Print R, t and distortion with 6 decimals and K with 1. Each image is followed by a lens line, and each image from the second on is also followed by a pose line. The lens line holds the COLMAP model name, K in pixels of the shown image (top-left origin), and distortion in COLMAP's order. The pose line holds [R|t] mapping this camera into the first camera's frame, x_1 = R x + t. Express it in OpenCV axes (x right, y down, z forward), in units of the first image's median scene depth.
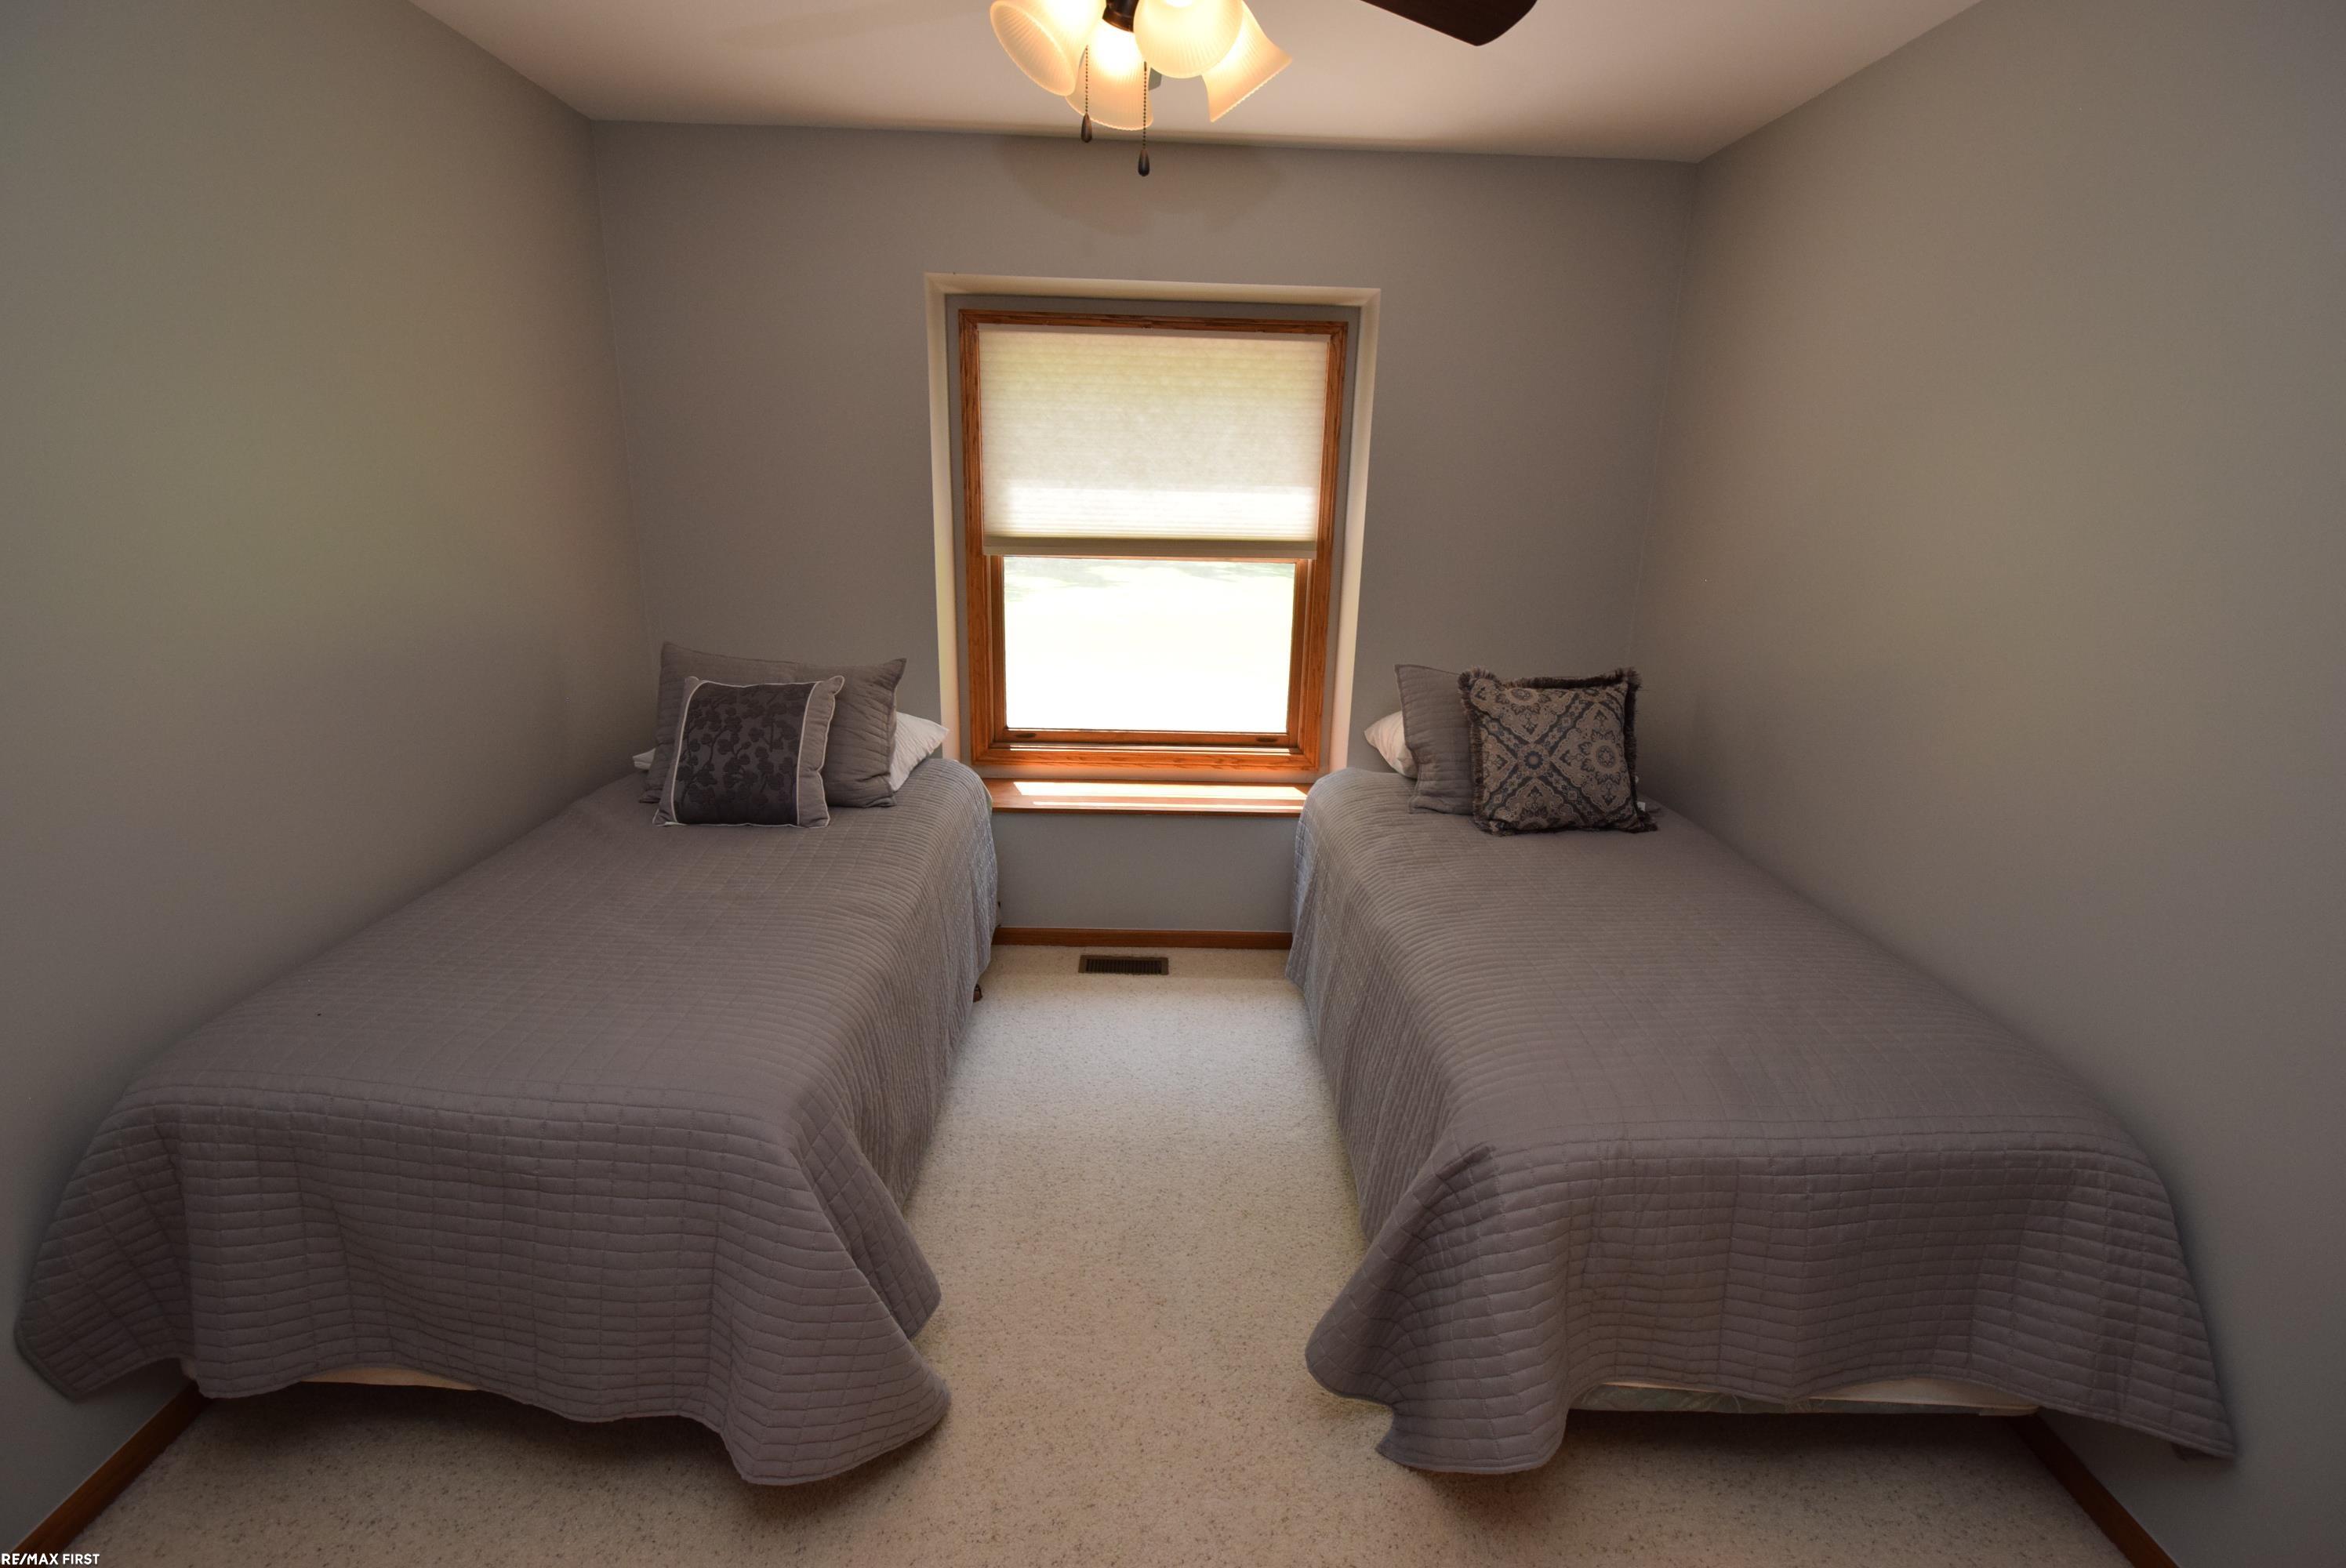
lens RADIAL K [[1030.1, 0, 1173.0], [0, 1030.1, 784.0], [0, 0, 1]] dist [0.022658, -0.032970]
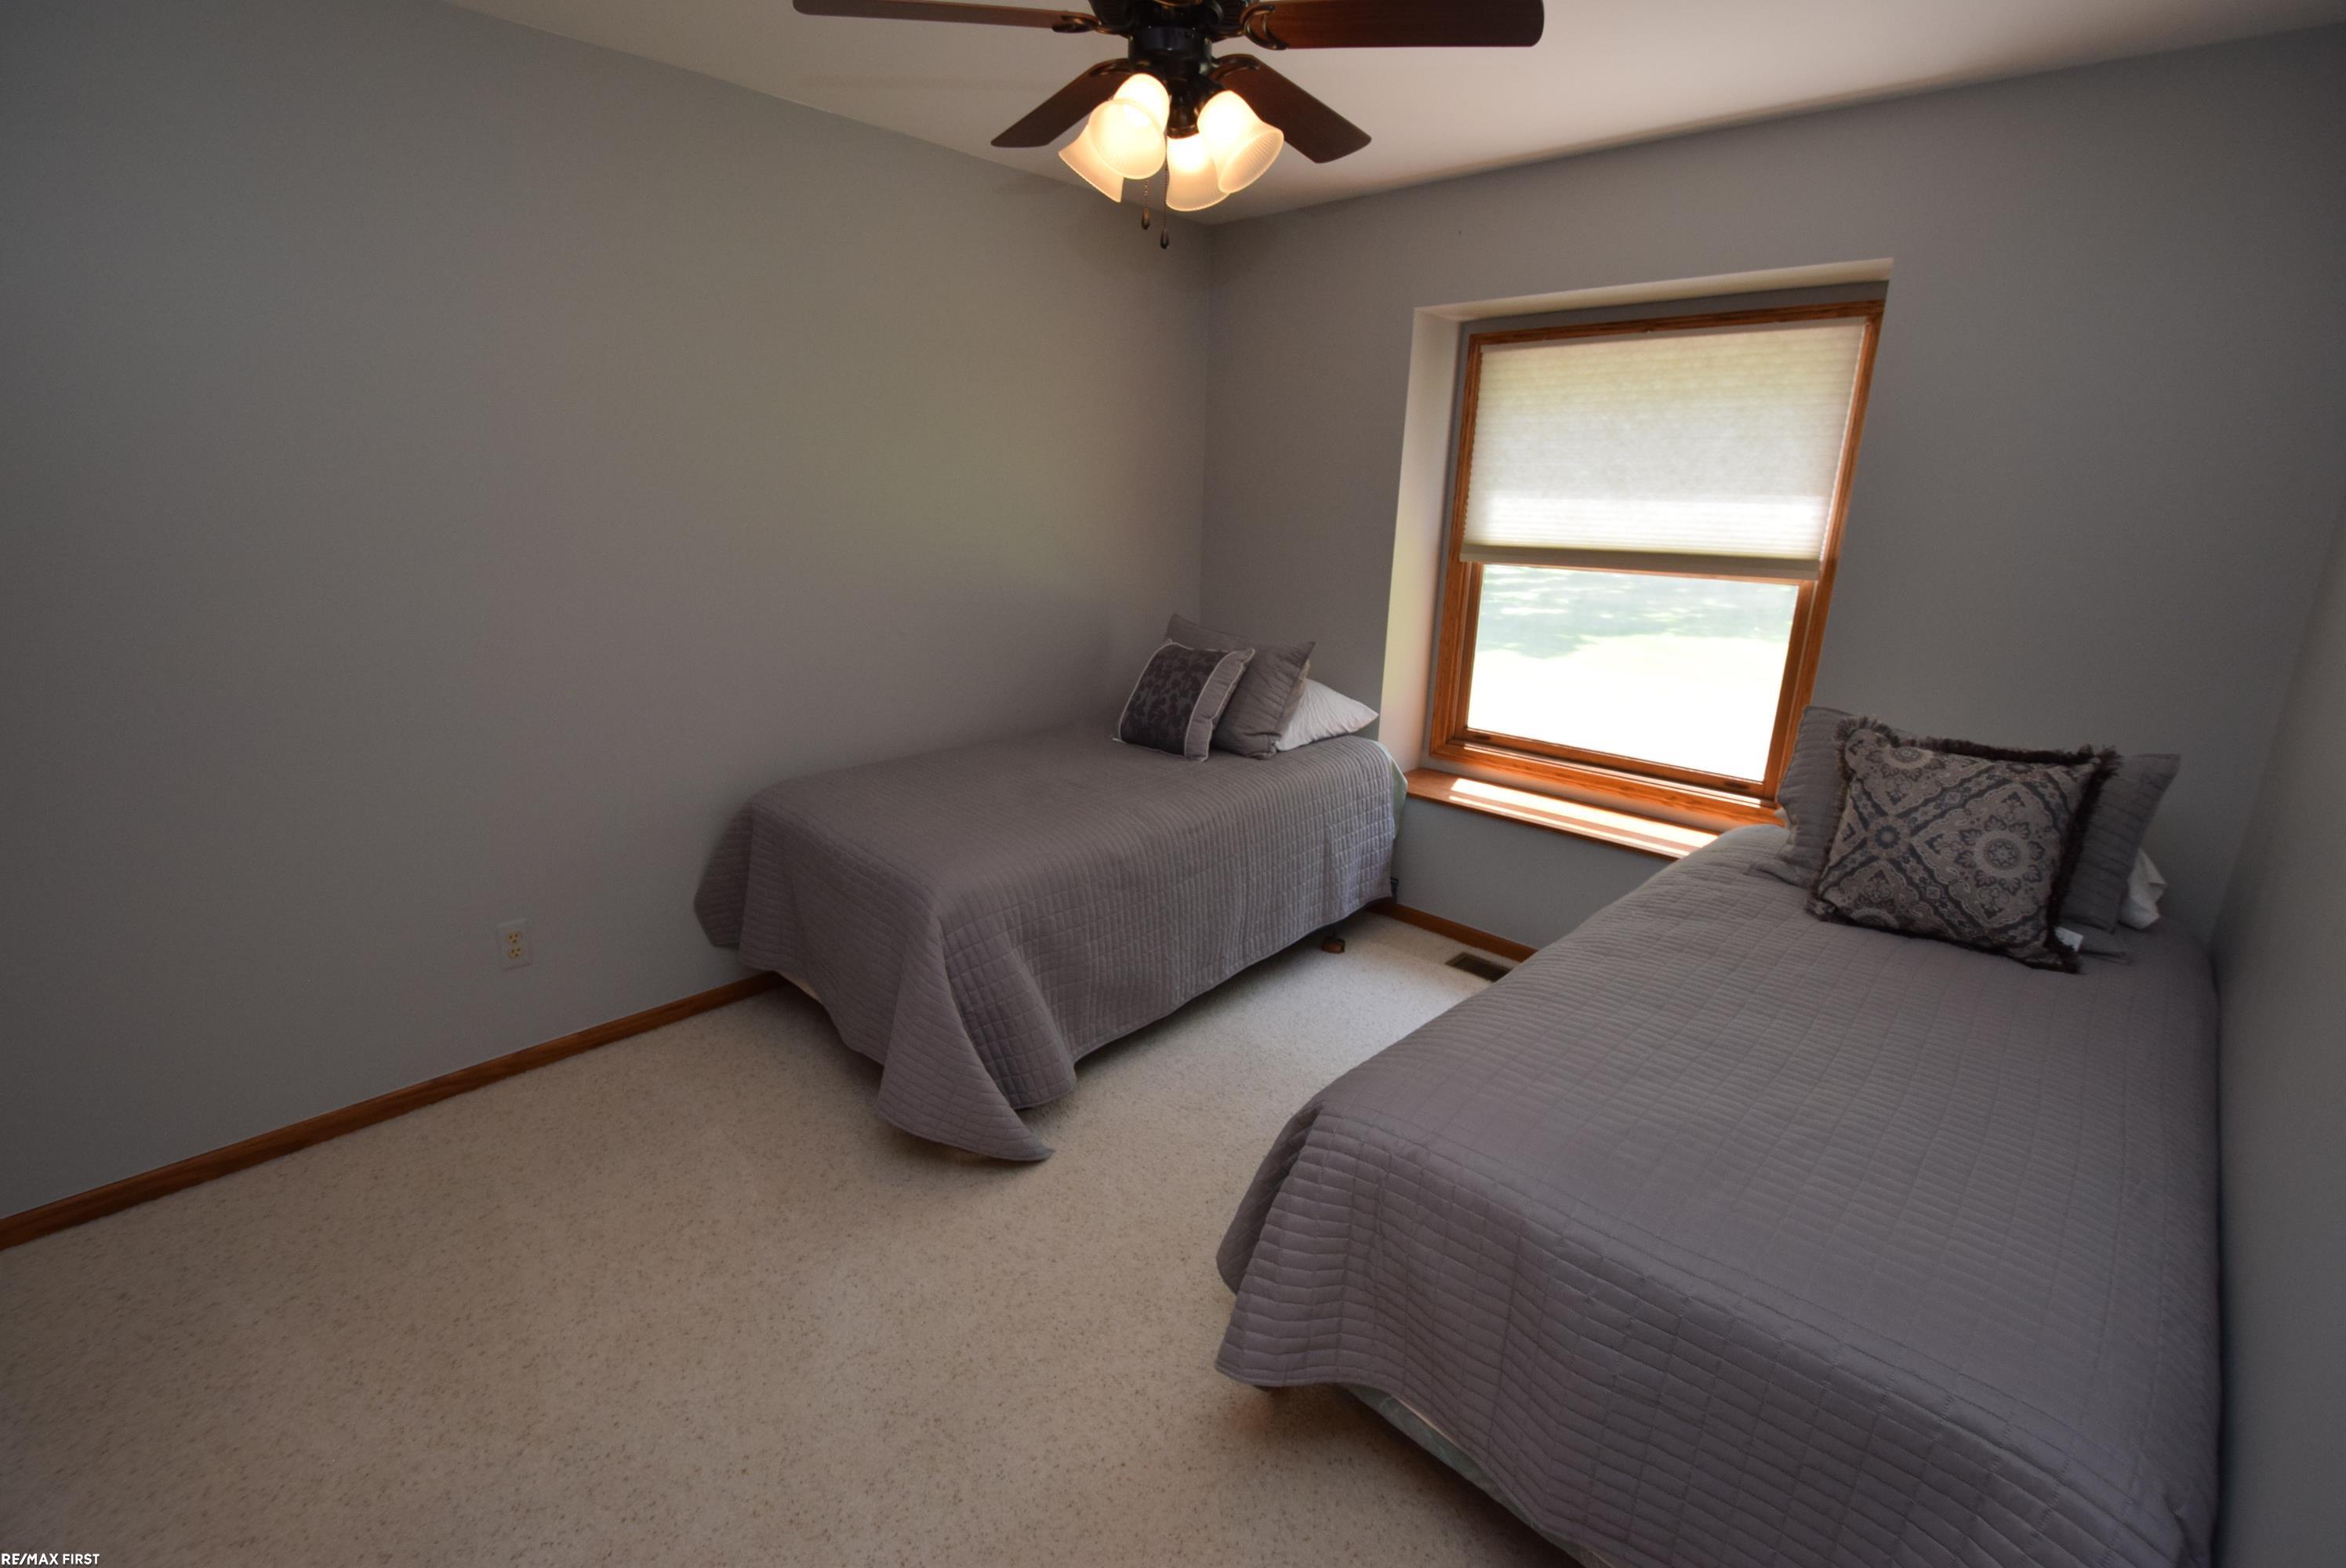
lens RADIAL K [[1030.1, 0, 1173.0], [0, 1030.1, 784.0], [0, 0, 1]] dist [0.022658, -0.032970]
pose [[0.705082, 0.185642, -0.684395, 0.490079], [-0.200091, 0.977991, 0.059141, -0.000402], [0.680311, 0.095242, 0.726709, 0.055903]]
